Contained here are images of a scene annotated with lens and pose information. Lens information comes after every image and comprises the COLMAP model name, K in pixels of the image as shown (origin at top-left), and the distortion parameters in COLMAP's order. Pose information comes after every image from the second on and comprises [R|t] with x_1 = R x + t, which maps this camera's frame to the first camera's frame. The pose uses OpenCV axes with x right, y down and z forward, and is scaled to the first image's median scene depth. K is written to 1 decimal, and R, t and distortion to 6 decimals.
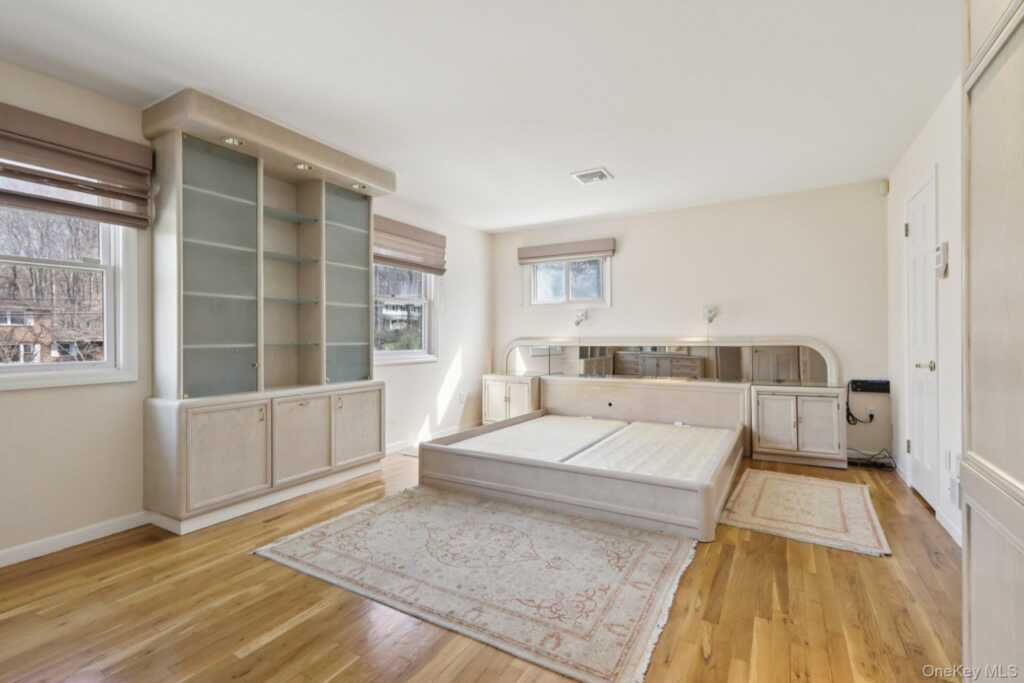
lens RADIAL K [[464.7, 0, 514.2], [0, 464.7, 335.6], [0, 0, 1]] dist [-0.000972, -0.000092]
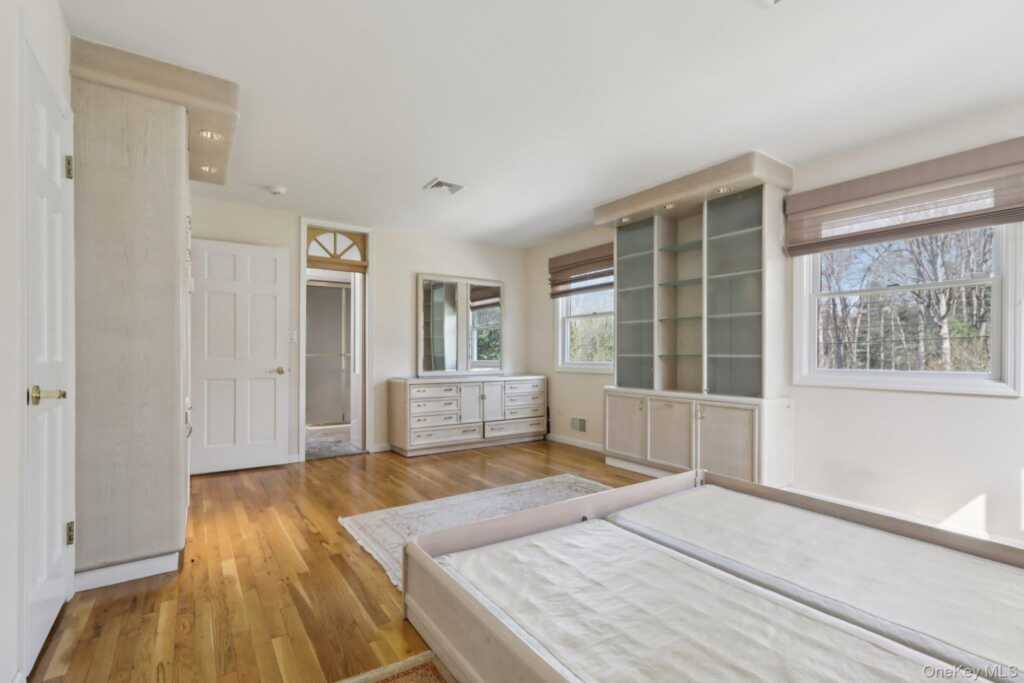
lens RADIAL K [[463.9, 0, 513.4], [0, 463.9, 353.1], [0, 0, 1]] dist [0.001258, 0.000138]
pose [[-0.427085, 0.006004, -0.904192, 1.243366], [0.003900, 0.999981, 0.004798, 0.008970], [0.904203, -0.001477, -0.427100, 1.788811]]
